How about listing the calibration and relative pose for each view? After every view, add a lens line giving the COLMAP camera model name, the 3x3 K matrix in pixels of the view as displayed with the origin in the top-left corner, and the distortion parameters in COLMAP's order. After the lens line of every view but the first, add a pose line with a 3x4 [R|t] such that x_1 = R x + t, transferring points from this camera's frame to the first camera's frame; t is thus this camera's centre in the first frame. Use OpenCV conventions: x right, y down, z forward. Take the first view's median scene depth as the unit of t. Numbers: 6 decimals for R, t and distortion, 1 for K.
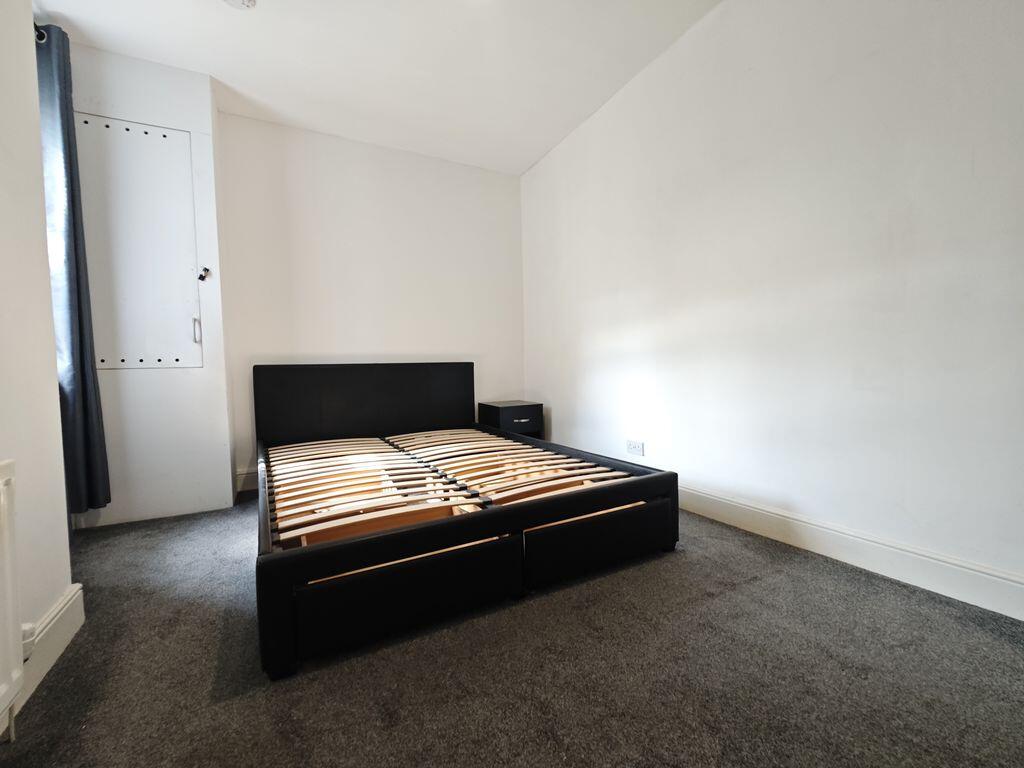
lens RADIAL K [[438.7, 0, 511.6], [0, 438.7, 382.1], [0, 0, 1]] dist [0.009869, 0.001073]
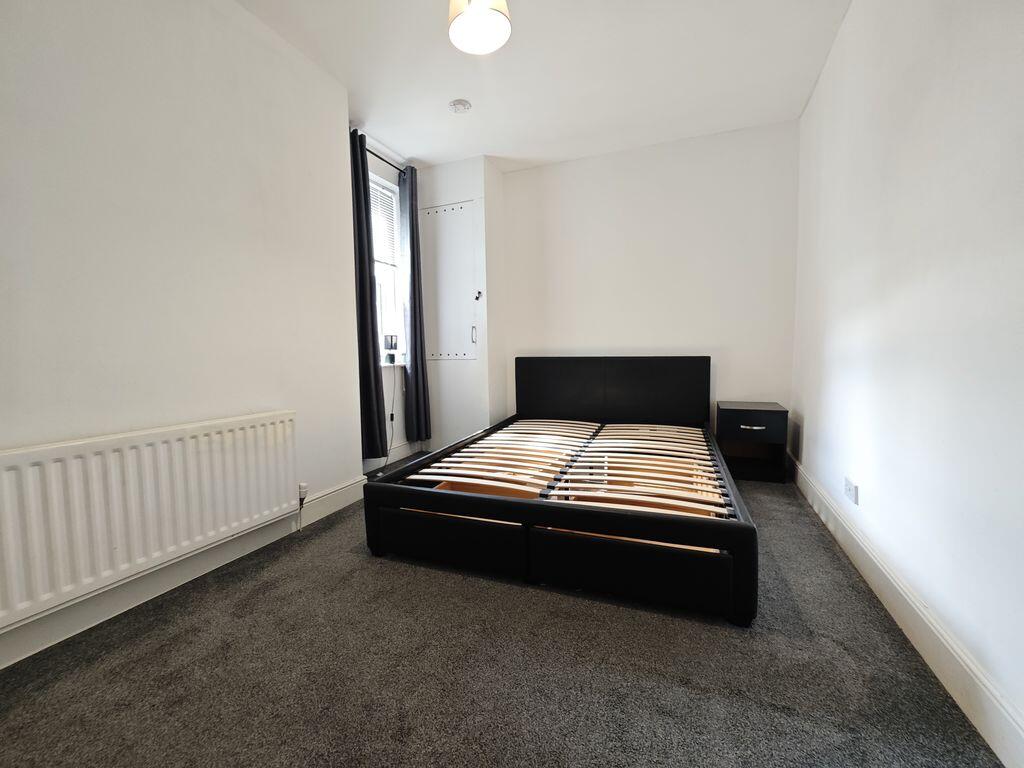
lens RADIAL K [[424.4, 0, 516.7], [0, 424.4, 386.7], [0, 0, 1]] dist [-0.000431, 0.000652]
pose [[0.645039, 0.079174, -0.760037, 0.502860], [-0.030727, 0.996501, 0.077729, -0.059347], [0.763531, -0.026785, 0.645215, 0.186055]]
